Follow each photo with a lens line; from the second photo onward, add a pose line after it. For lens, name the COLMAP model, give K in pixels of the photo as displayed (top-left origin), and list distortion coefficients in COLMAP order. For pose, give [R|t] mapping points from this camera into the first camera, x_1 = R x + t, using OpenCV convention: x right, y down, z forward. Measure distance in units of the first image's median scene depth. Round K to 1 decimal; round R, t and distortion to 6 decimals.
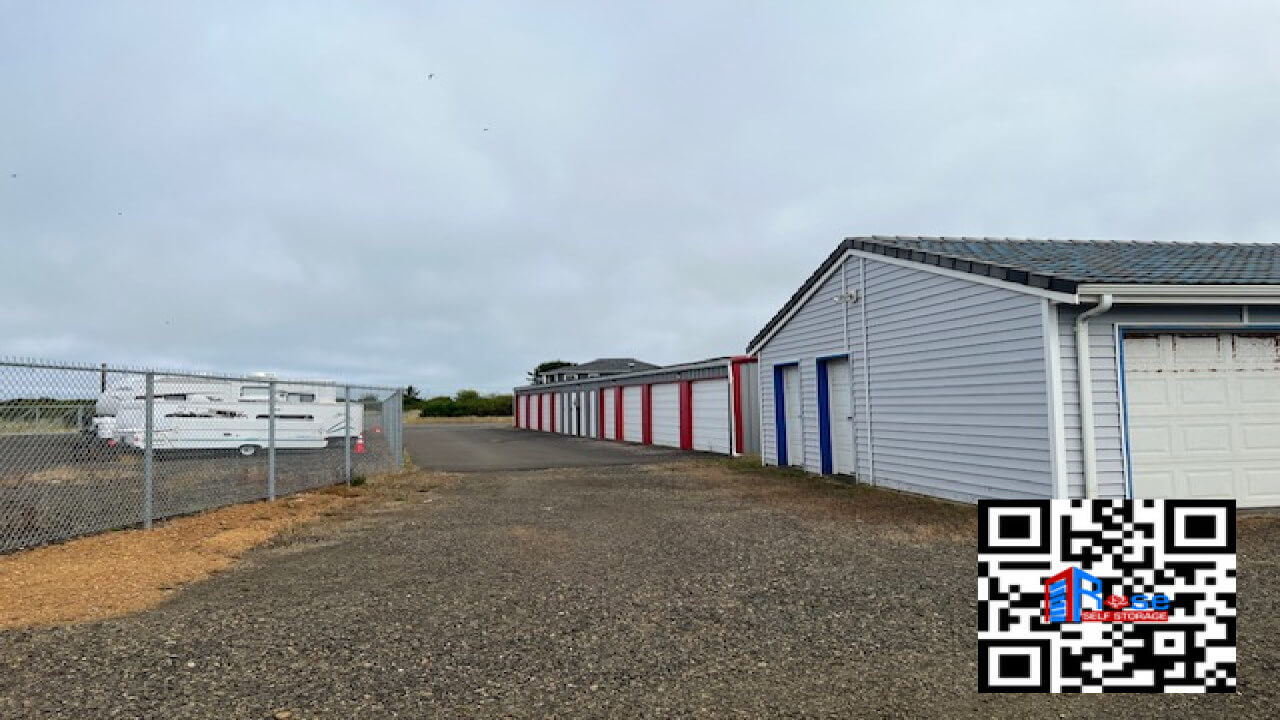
lens RADIAL K [[716.2, 0, 640.0], [0, 716.2, 360.0], [0, 0, 1]] dist [-0.000377, 0.000020]
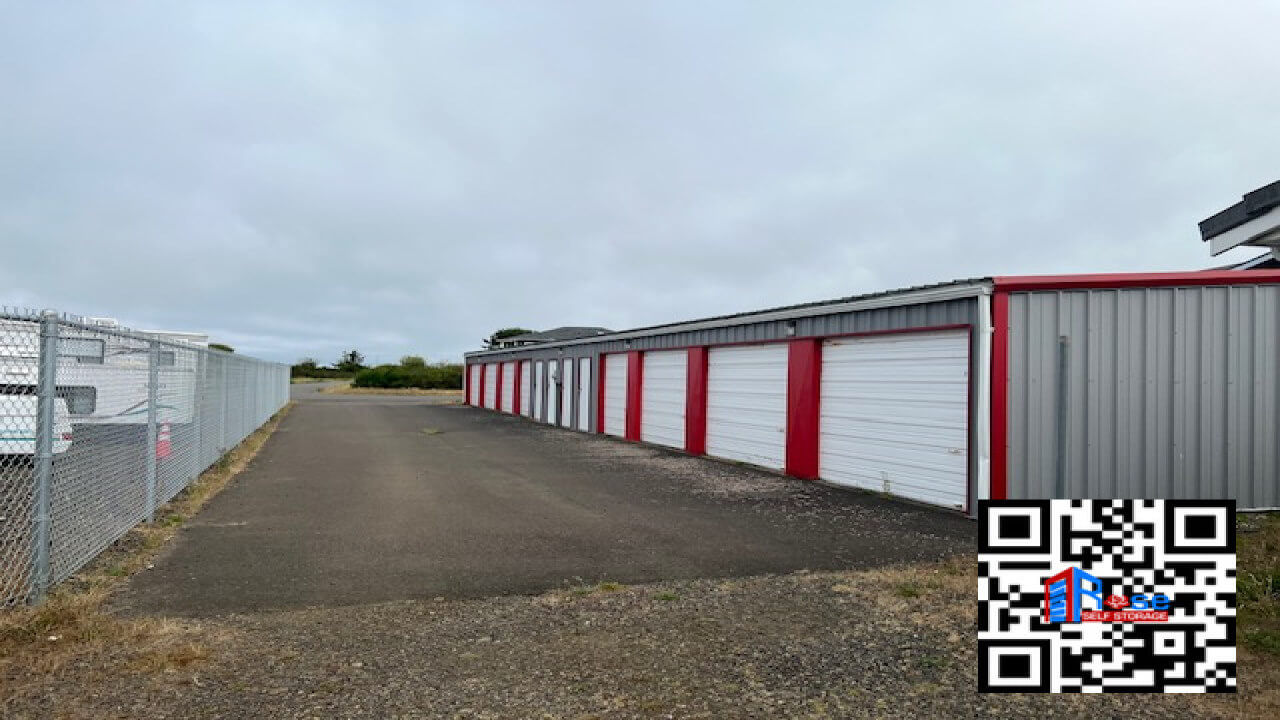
lens RADIAL K [[605.7, 0, 640.0], [0, 605.7, 360.0], [0, 0, 1]] dist [0.002024, 0.000149]
pose [[0.994984, 0.022781, 0.097408, -0.044573], [-0.026208, 0.999076, 0.034050, 0.015759], [-0.096542, -0.036432, 0.994662, 0.291031]]
